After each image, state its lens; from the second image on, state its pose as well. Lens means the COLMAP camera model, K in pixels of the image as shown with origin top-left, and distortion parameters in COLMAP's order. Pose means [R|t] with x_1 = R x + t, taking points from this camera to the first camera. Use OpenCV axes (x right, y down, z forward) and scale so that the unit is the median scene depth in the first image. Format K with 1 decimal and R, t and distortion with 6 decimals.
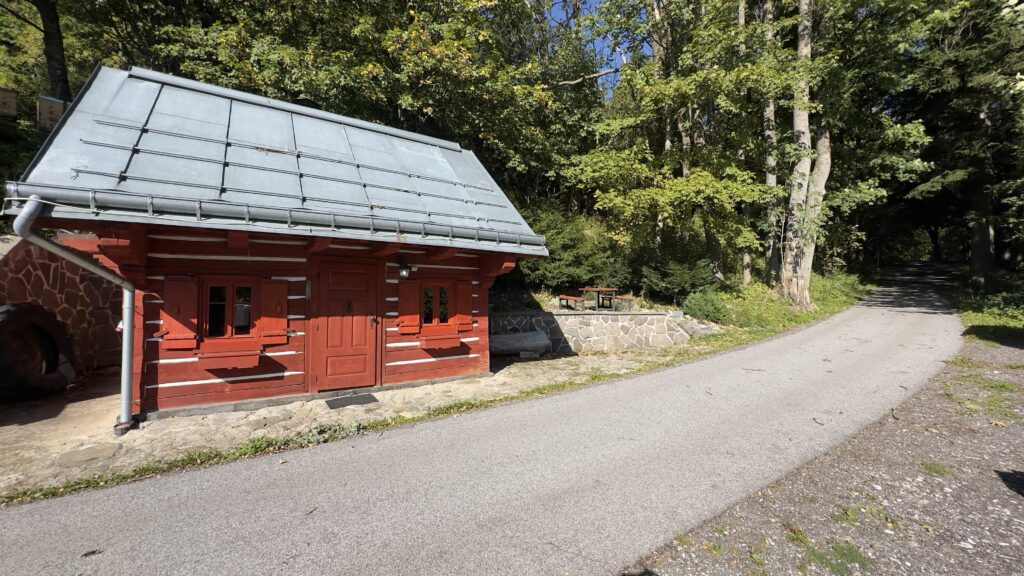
lens RADIAL K [[409.7, 0, 514.0], [0, 409.7, 295.0], [0, 0, 1]] dist [-0.001948, 0.000924]
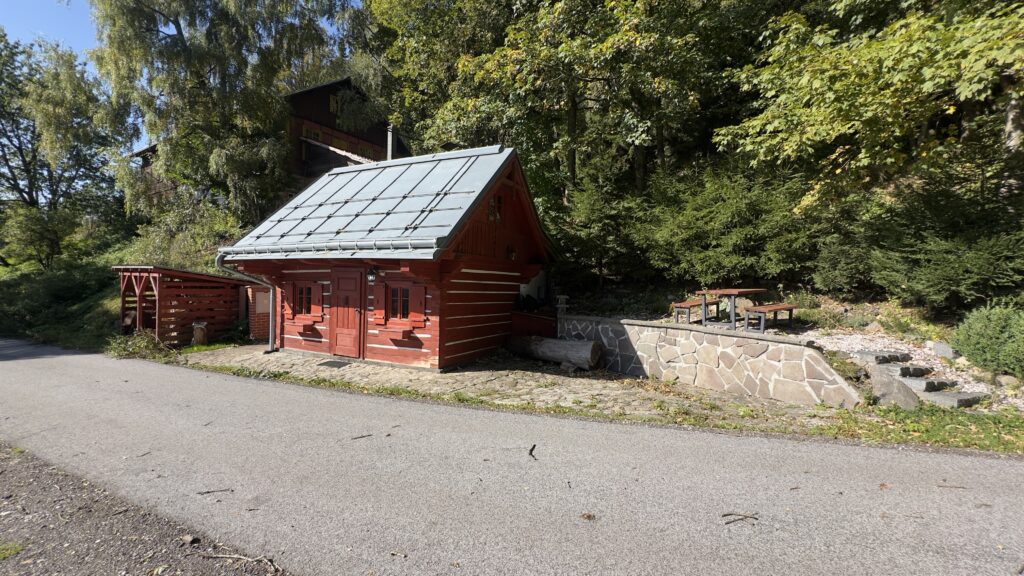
lens RADIAL K [[409.7, 0, 514.1], [0, 409.7, 291.6], [0, 0, 1]] dist [-0.001948, 0.000924]
pose [[0.491118, 0.027426, -0.870661, 1.100646], [-0.012137, 0.999623, 0.024642, -0.046401], [0.871009, -0.001535, 0.491265, 0.749395]]
